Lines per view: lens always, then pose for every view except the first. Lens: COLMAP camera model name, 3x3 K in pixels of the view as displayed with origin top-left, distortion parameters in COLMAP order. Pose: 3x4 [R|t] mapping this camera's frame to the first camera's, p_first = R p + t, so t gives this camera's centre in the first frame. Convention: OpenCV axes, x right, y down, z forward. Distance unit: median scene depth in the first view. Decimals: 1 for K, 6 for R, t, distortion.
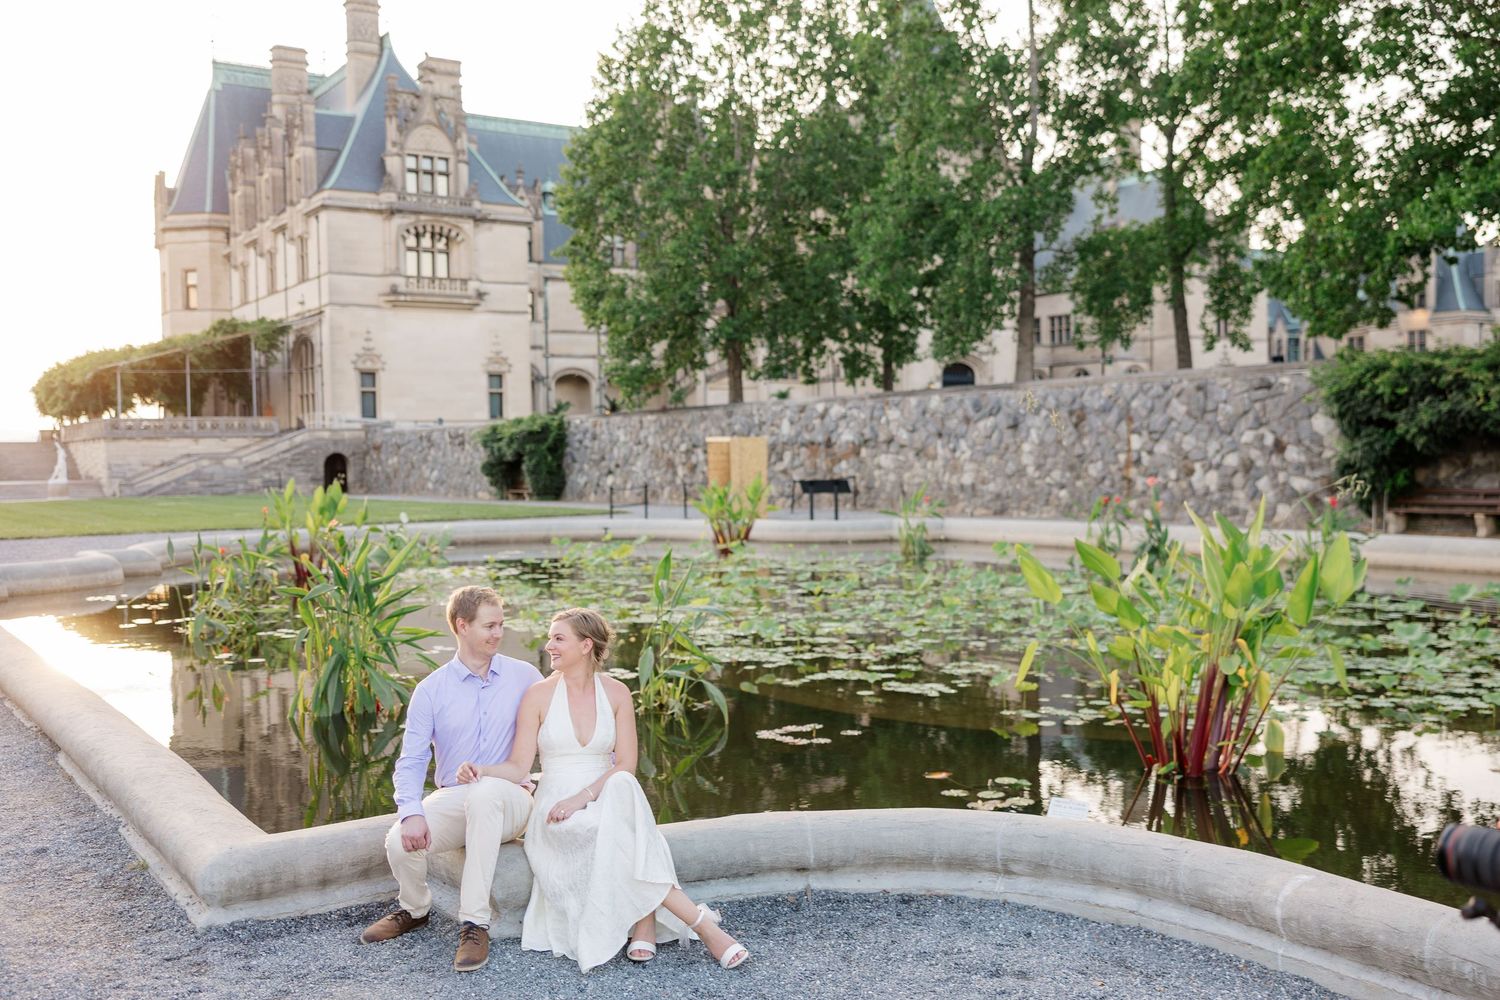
lens RADIAL K [[1490.4, 0, 750.0], [0, 1490.4, 500.0], [0, 0, 1]] dist [-0.001342, 0.000803]
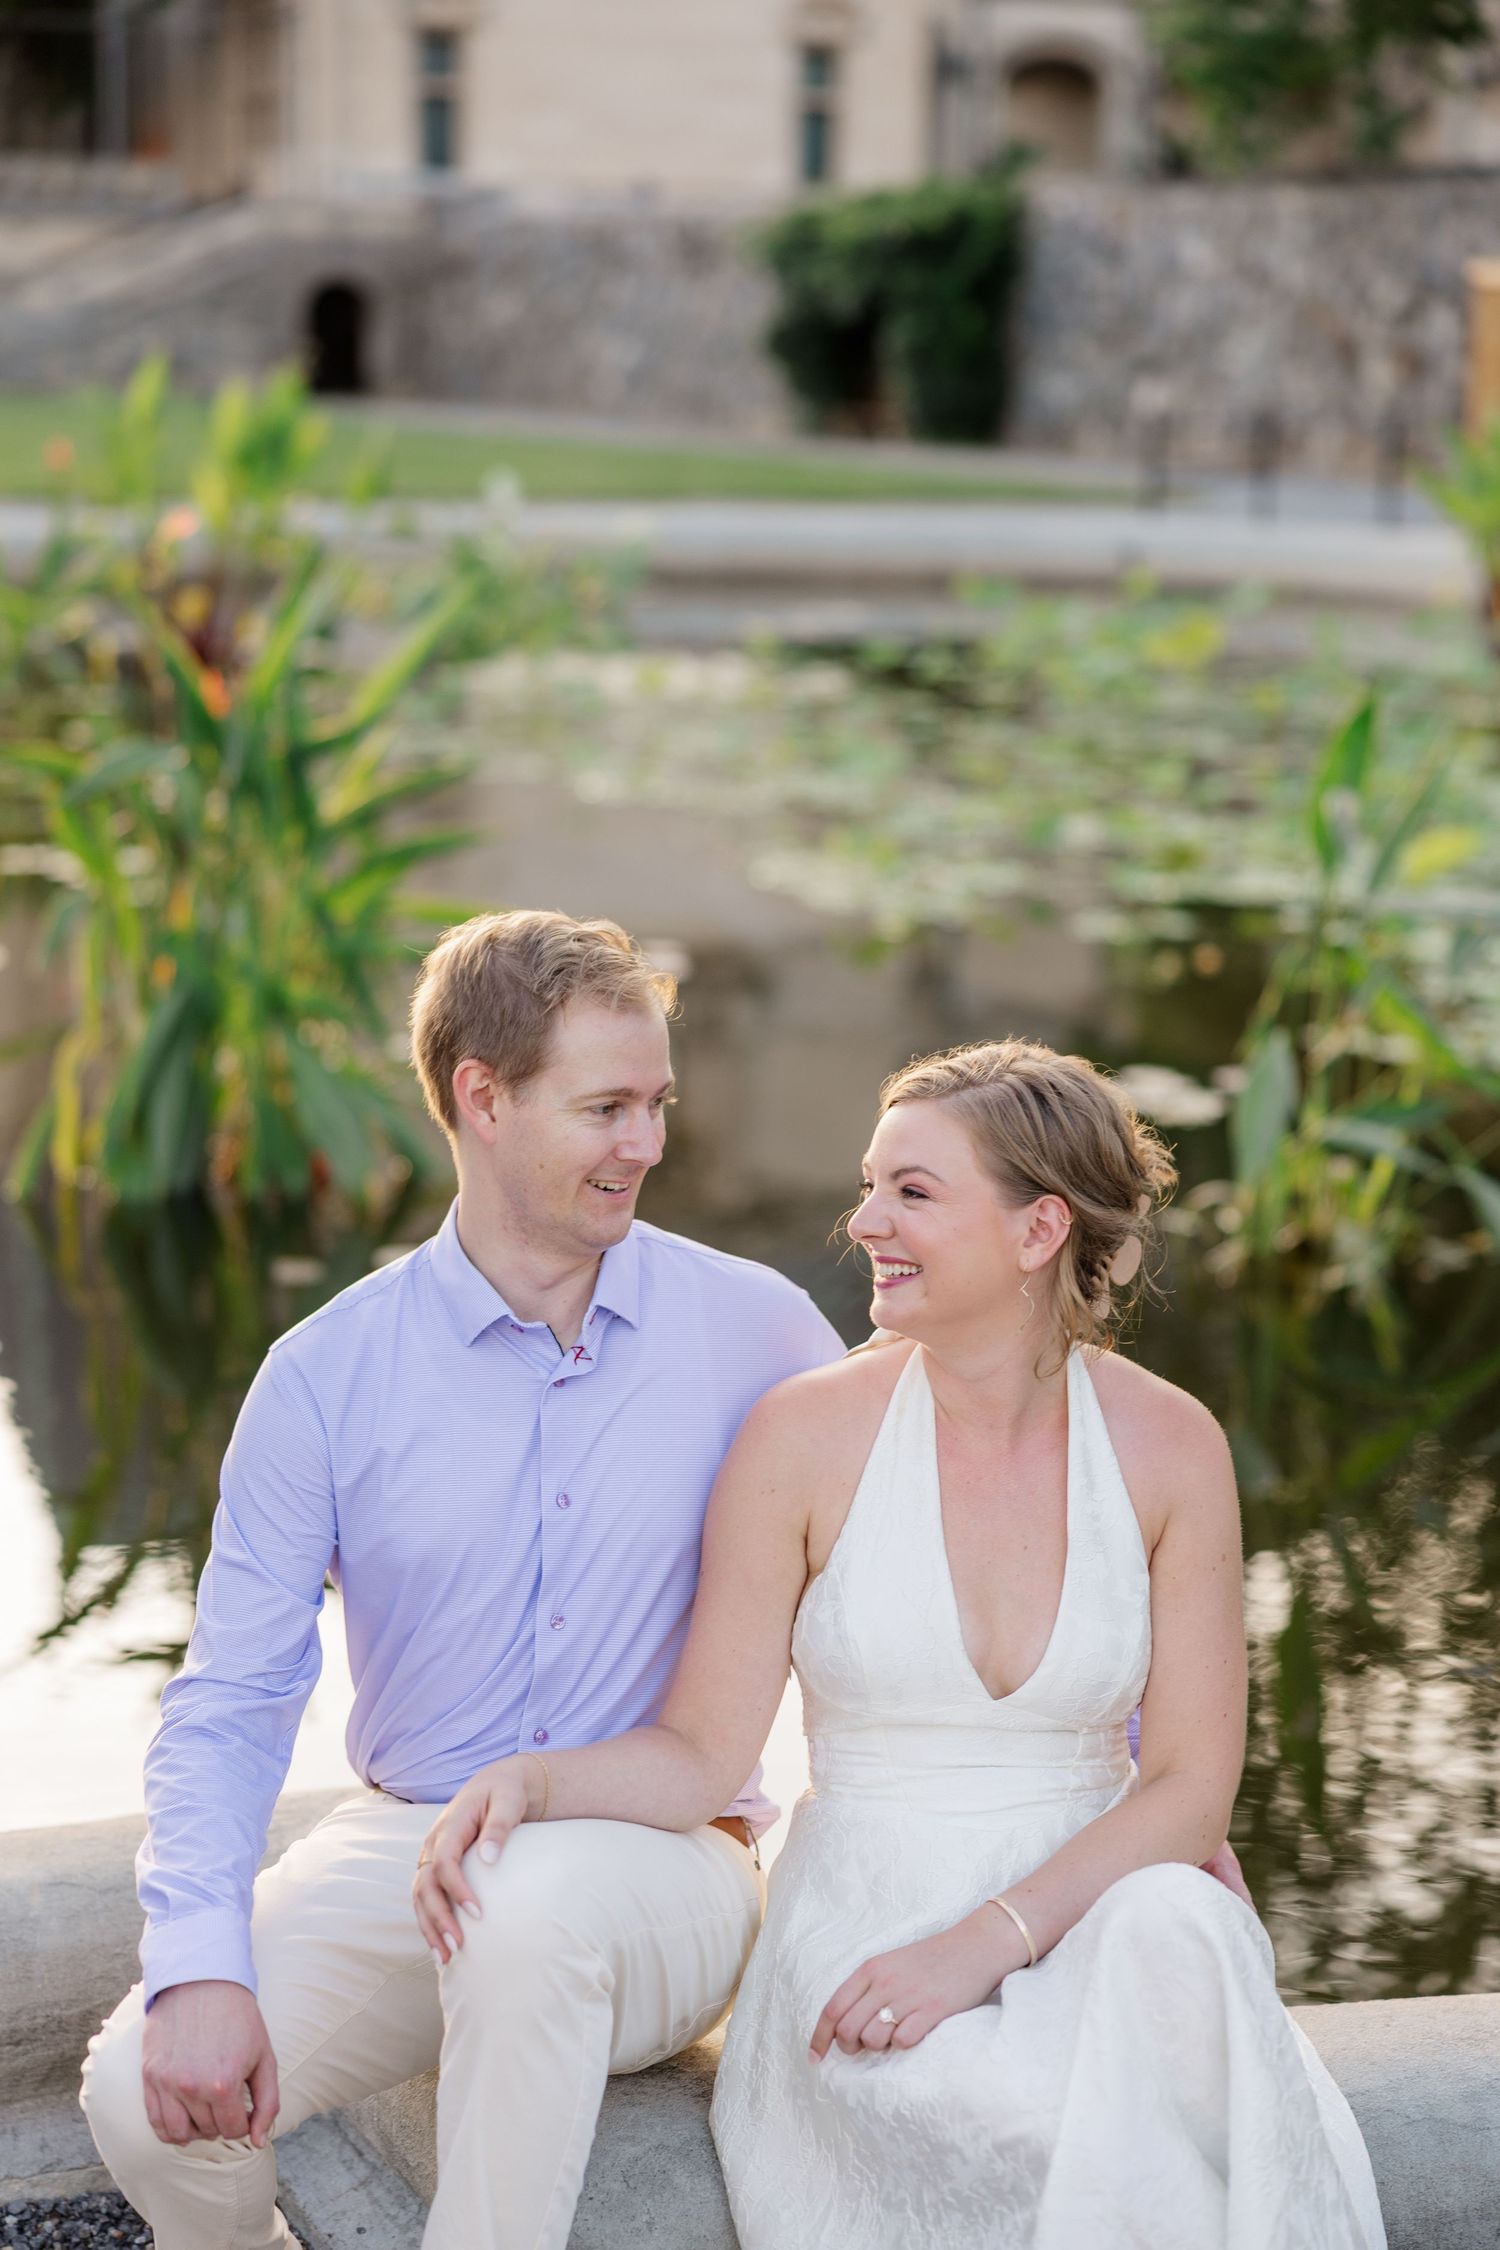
lens RADIAL K [[4051.3, 0, 750.0], [0, 4051.3, 1125.0], [0, 0, 1]] dist [-0.046059, -0.021303]
pose [[0.981456, 0.071955, -0.177669, -0.019047], [-0.041160, 0.984361, 0.171289, -0.005690], [0.187215, -0.160800, 0.969069, 0.170023]]
